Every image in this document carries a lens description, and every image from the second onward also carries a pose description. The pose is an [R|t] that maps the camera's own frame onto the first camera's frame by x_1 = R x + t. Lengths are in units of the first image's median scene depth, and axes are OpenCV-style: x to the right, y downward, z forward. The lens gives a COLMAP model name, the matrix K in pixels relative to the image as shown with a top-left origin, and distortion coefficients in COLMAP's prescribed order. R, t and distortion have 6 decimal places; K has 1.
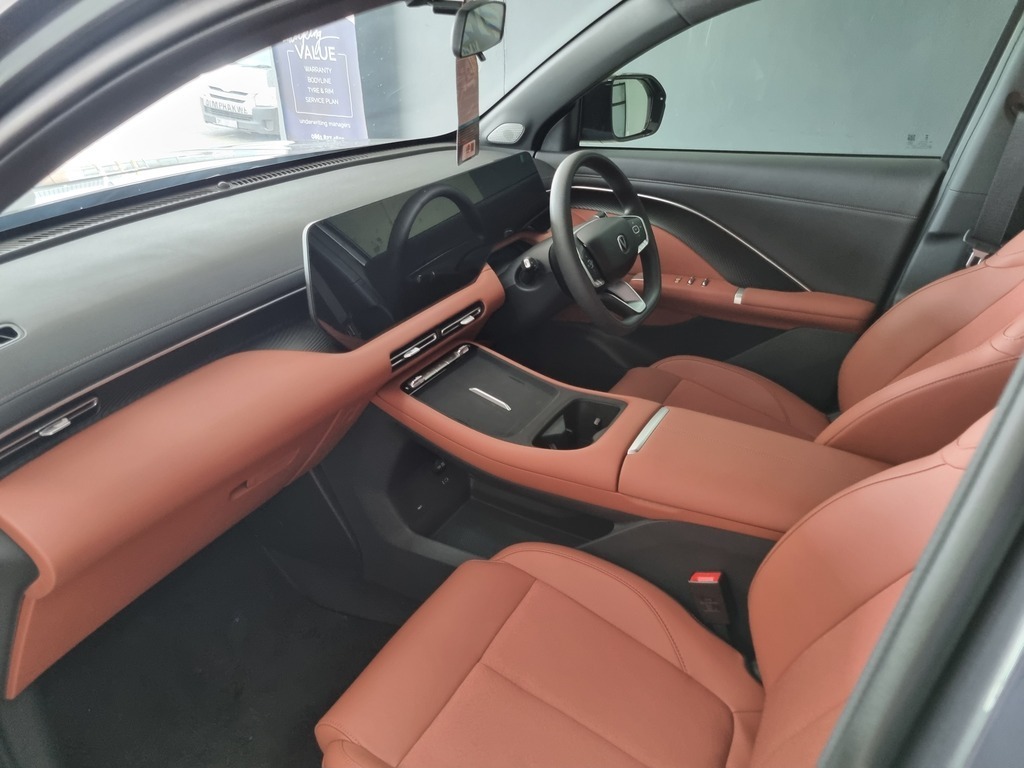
lens RADIAL K [[780.8, 0, 512.0], [0, 780.8, 384.0], [0, 0, 1]] dist [0.009712, 0.003103]
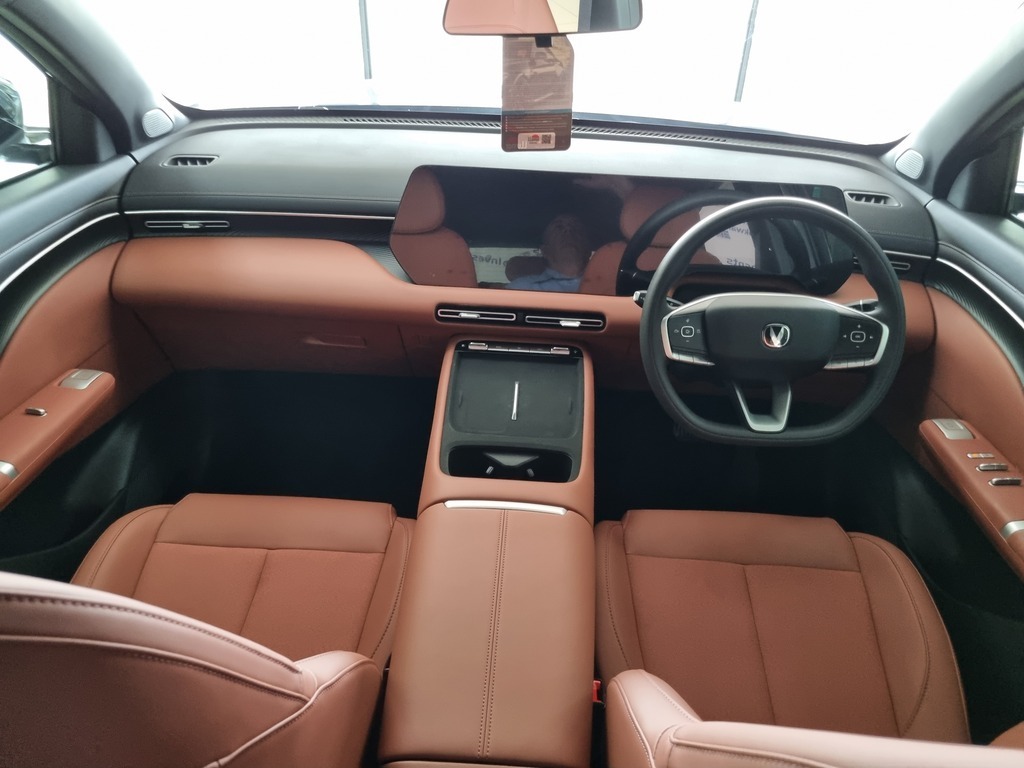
lens RADIAL K [[780.8, 0, 512.0], [0, 780.8, 384.0], [0, 0, 1]] dist [0.009712, 0.003103]
pose [[0.424523, 0.493266, -0.759256, 0.713924], [-0.435374, 0.846469, 0.306495, -0.300960], [0.793870, 0.200446, 0.574101, 0.465186]]
